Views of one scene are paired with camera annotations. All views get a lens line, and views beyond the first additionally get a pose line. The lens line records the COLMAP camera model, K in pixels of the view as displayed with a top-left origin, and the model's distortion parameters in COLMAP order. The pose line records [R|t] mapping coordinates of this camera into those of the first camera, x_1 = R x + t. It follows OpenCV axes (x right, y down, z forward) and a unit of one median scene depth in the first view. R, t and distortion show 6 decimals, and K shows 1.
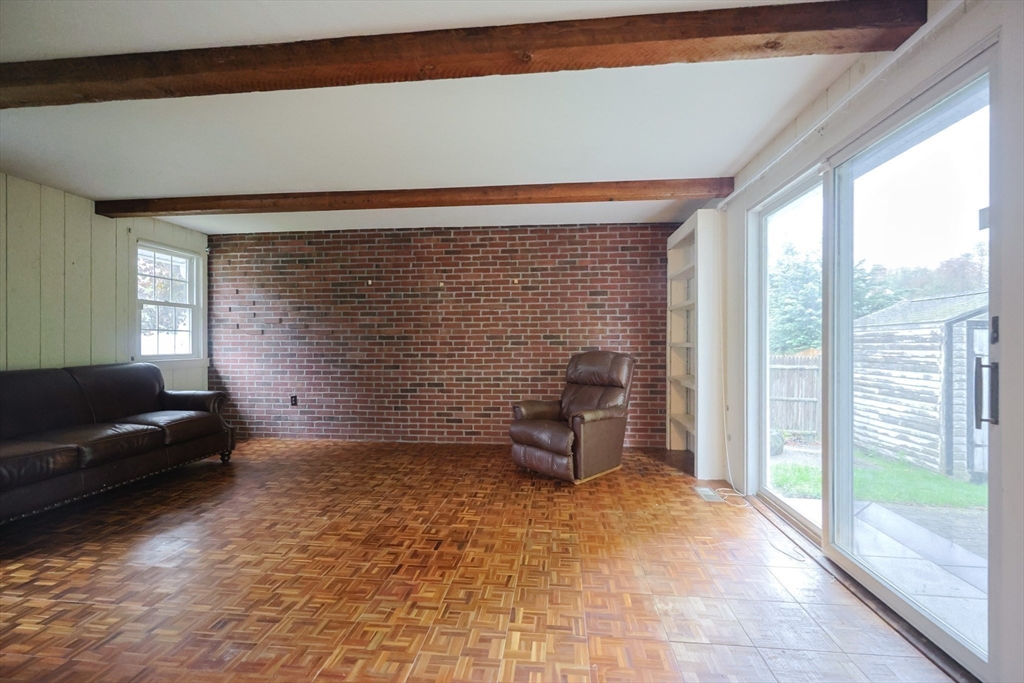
lens RADIAL K [[438.6, 0, 522.5], [0, 438.6, 345.5], [0, 0, 1]] dist [-0.001041, 0.000567]
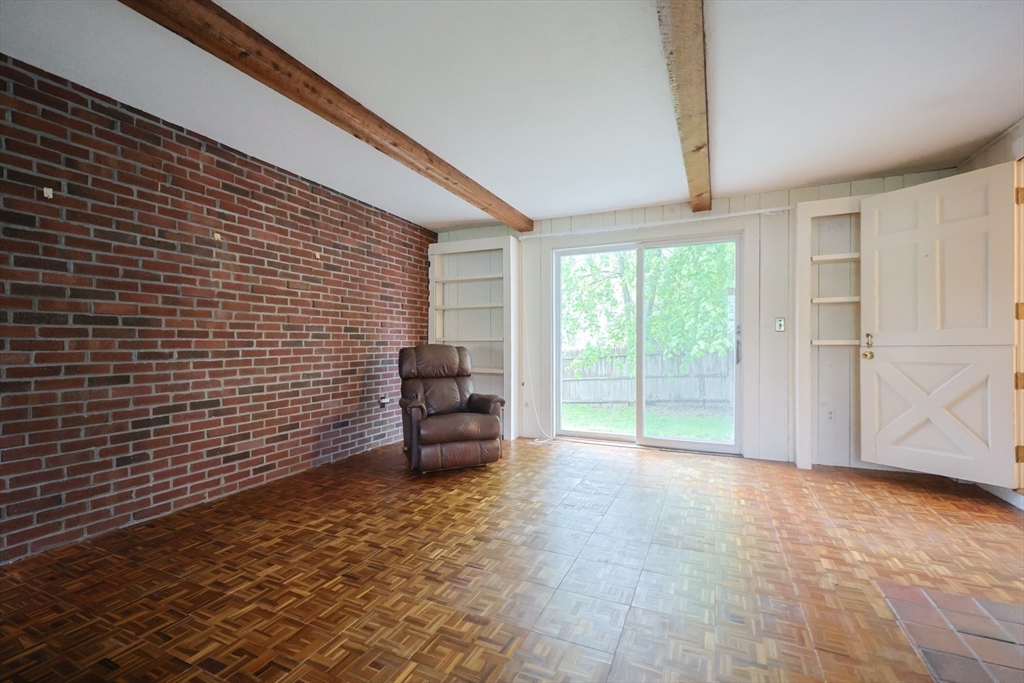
lens RADIAL K [[438.6, 0, 522.5], [0, 438.6, 350.5], [0, 0, 1]] dist [-0.001041, 0.000567]
pose [[0.315848, -0.013595, 0.948713, -0.632519], [0.008914, 0.999896, 0.011360, 0.014595], [-0.948768, 0.004869, 0.315936, 0.414485]]
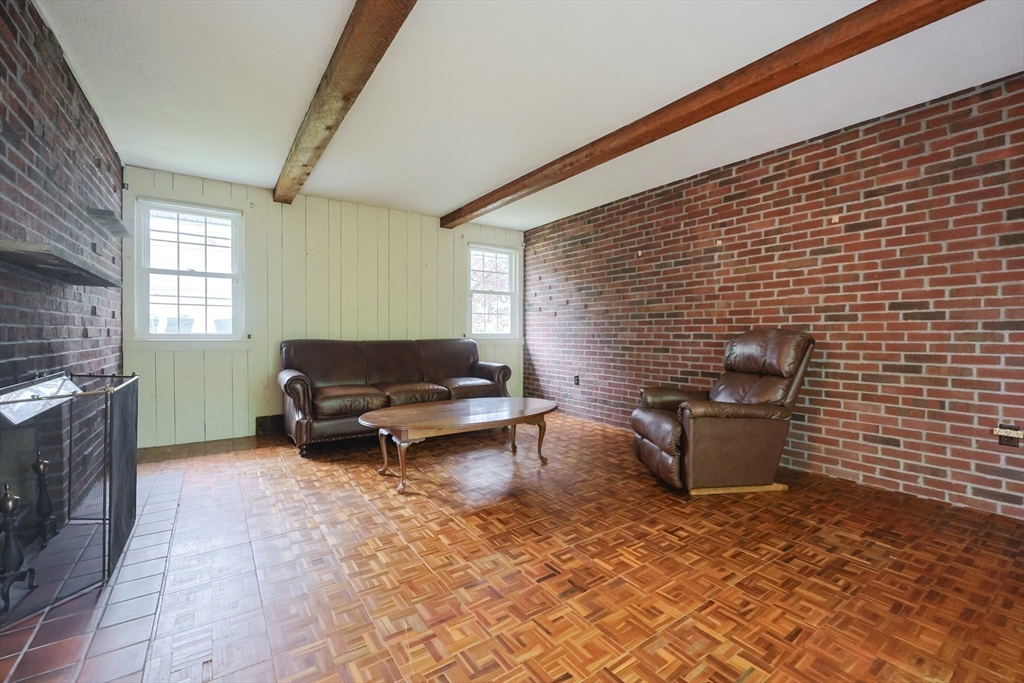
lens RADIAL K [[438.6, 0, 517.7], [0, 438.6, 340.1], [0, 0, 1]] dist [-0.001041, 0.000567]
pose [[0.649558, 0.014164, -0.760180, 0.169372], [-0.009613, 0.999900, 0.010417, 0.024350], [0.760251, 0.000541, 0.649629, 0.244943]]
